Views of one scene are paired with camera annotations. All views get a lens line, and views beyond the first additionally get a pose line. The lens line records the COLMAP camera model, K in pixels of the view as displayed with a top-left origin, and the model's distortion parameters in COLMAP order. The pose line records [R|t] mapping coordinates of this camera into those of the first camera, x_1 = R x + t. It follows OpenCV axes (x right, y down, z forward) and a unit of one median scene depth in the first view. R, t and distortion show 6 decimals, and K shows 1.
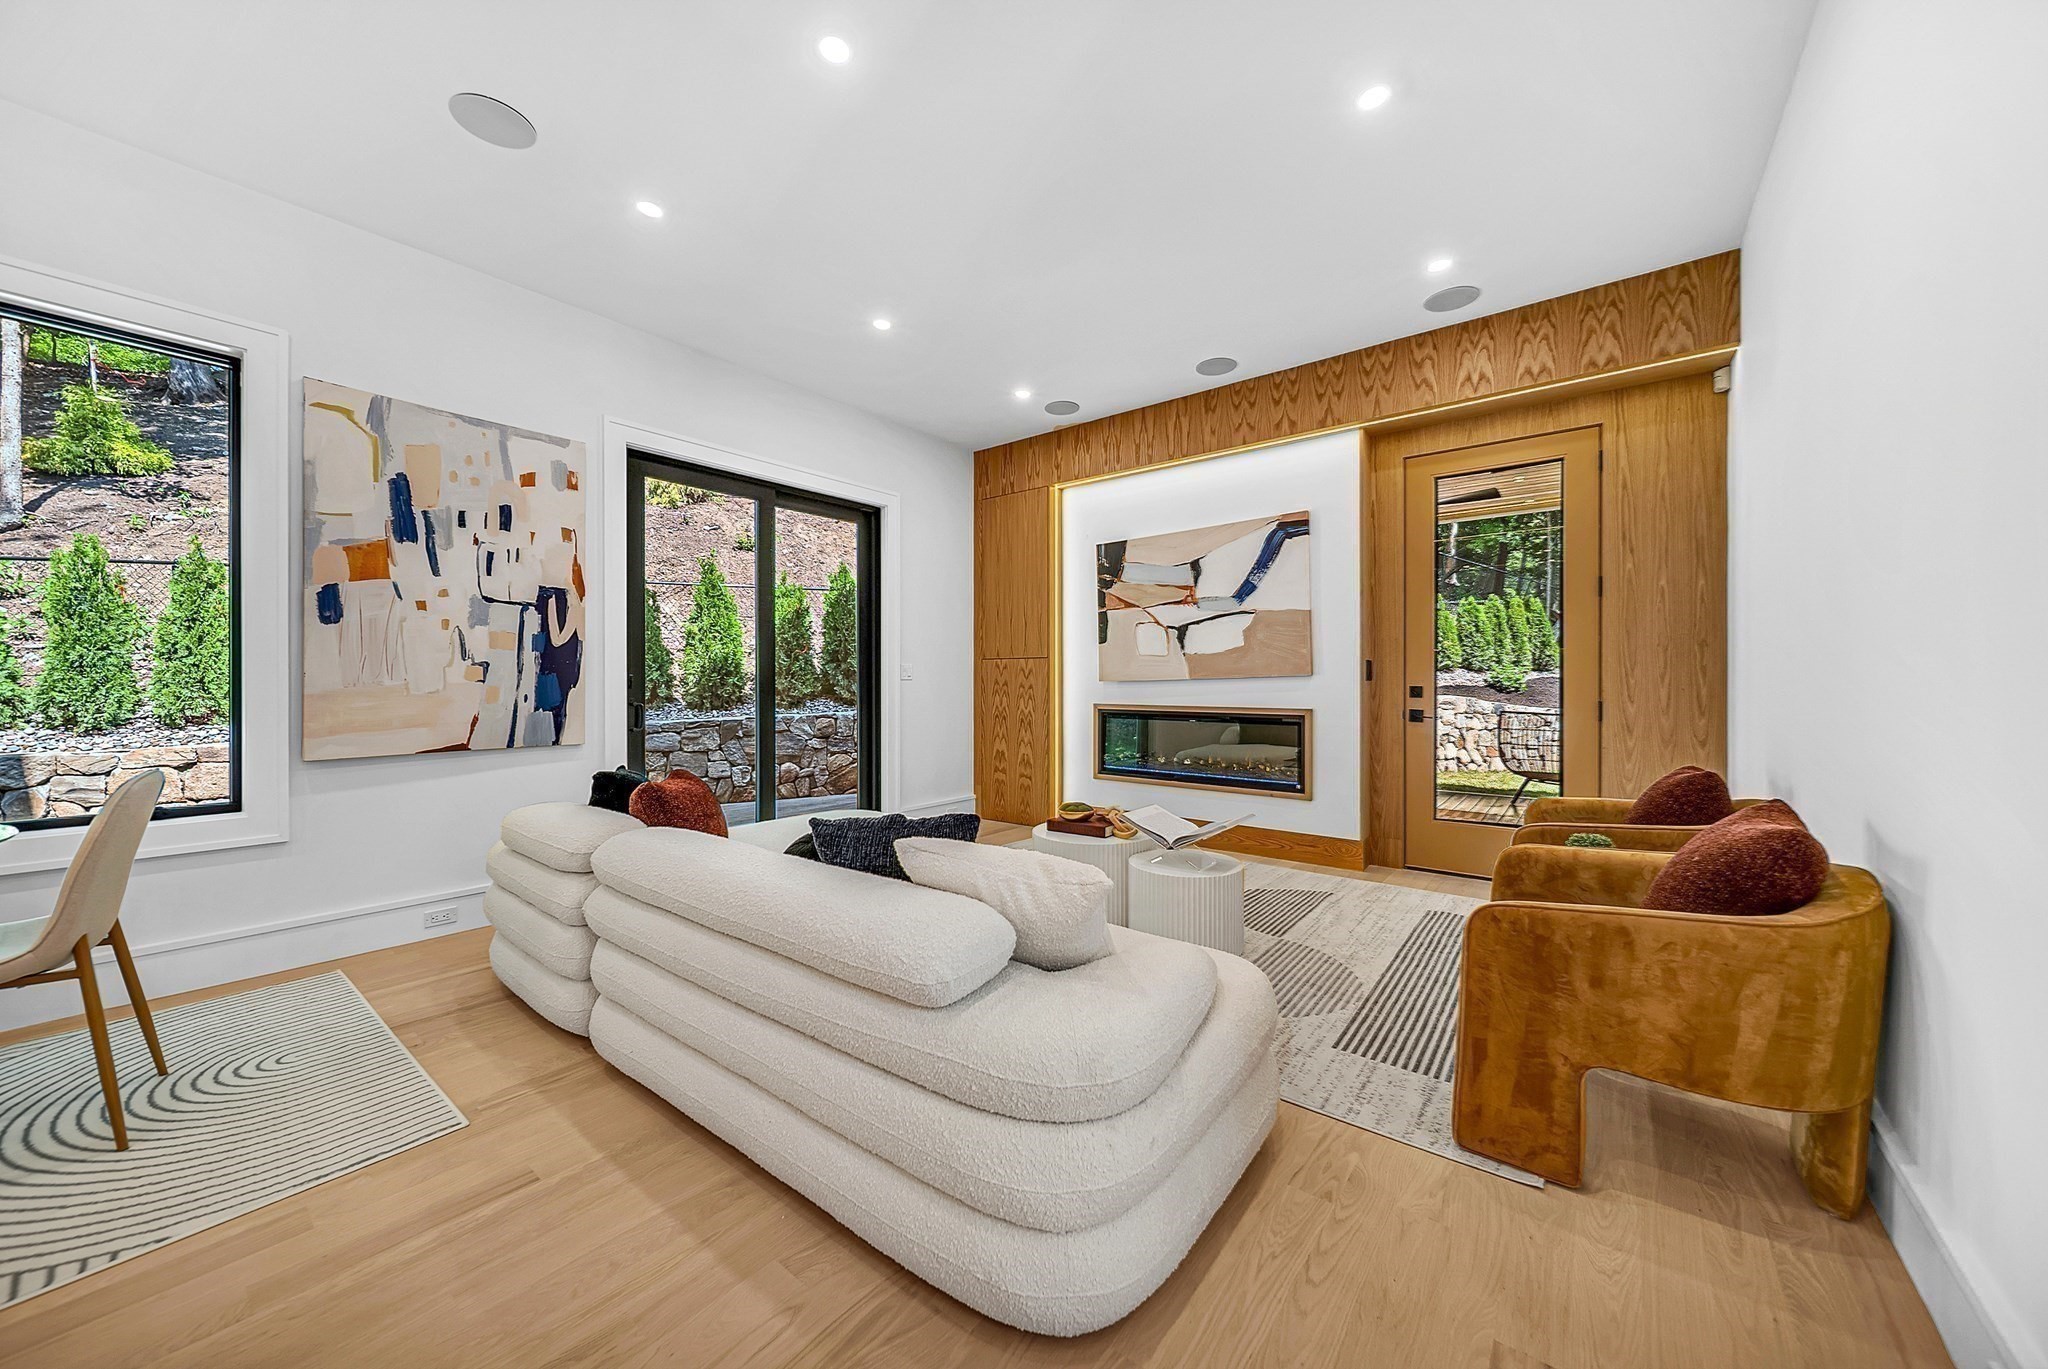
lens RADIAL K [[733.7, 0, 1021.3], [0, 733.7, 681.4], [0, 0, 1]] dist [0.000491, 0.000033]
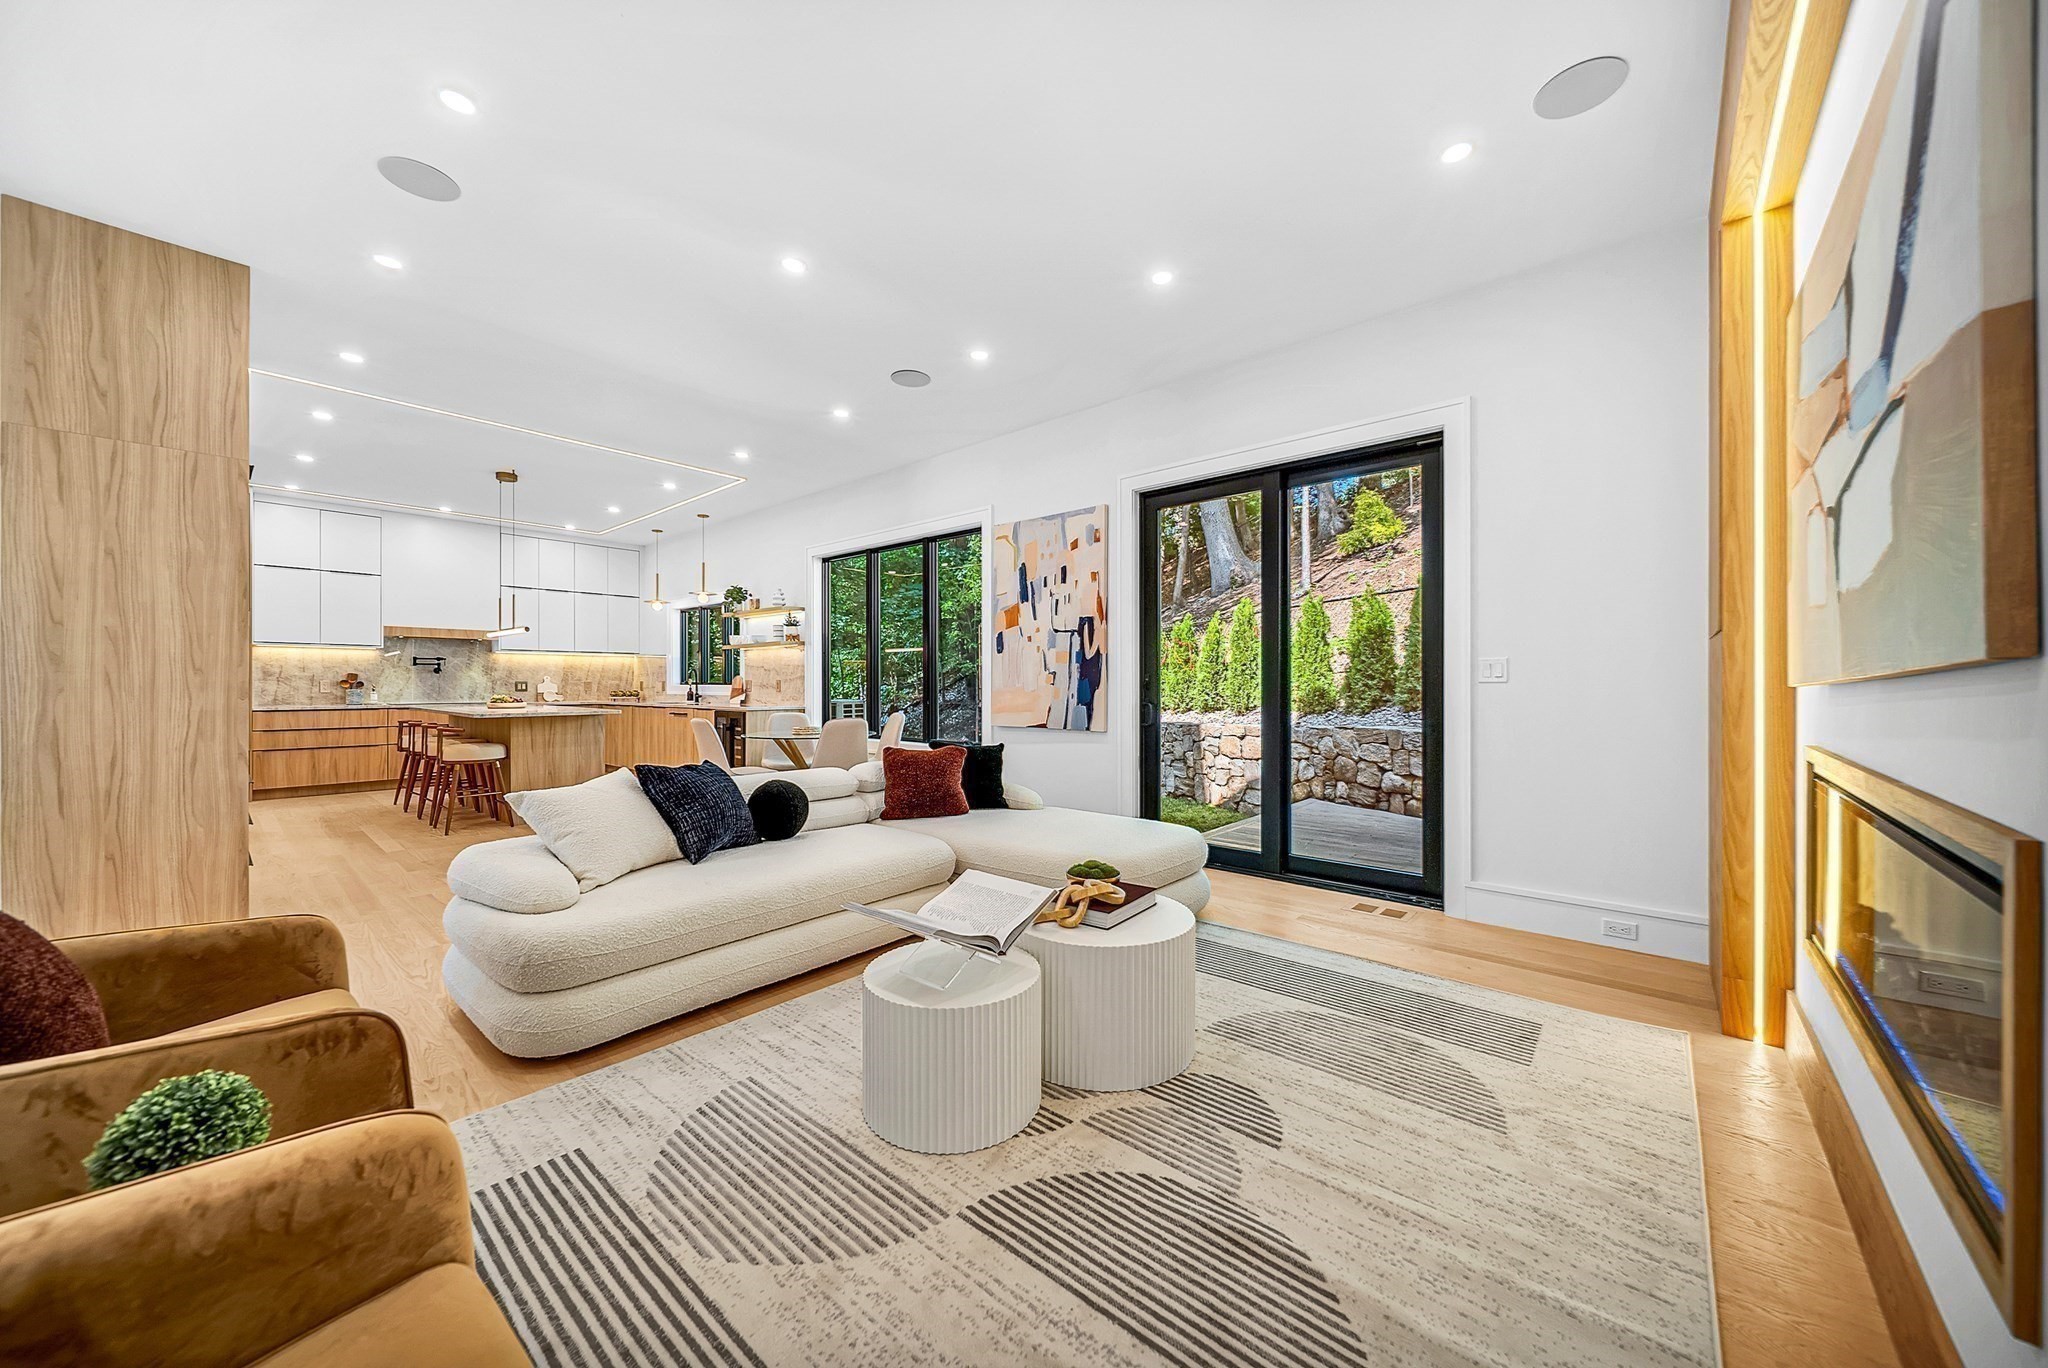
lens RADIAL K [[733.7, 0, 1030.7], [0, 733.7, 684.1], [0, 0, 1]] dist [0.000491, 0.000033]
pose [[-0.058012, 0.000374, -0.998316, 0.786315], [-0.001662, 0.999999, 0.000472, -0.001387], [0.998315, 0.001686, -0.058011, 1.016320]]
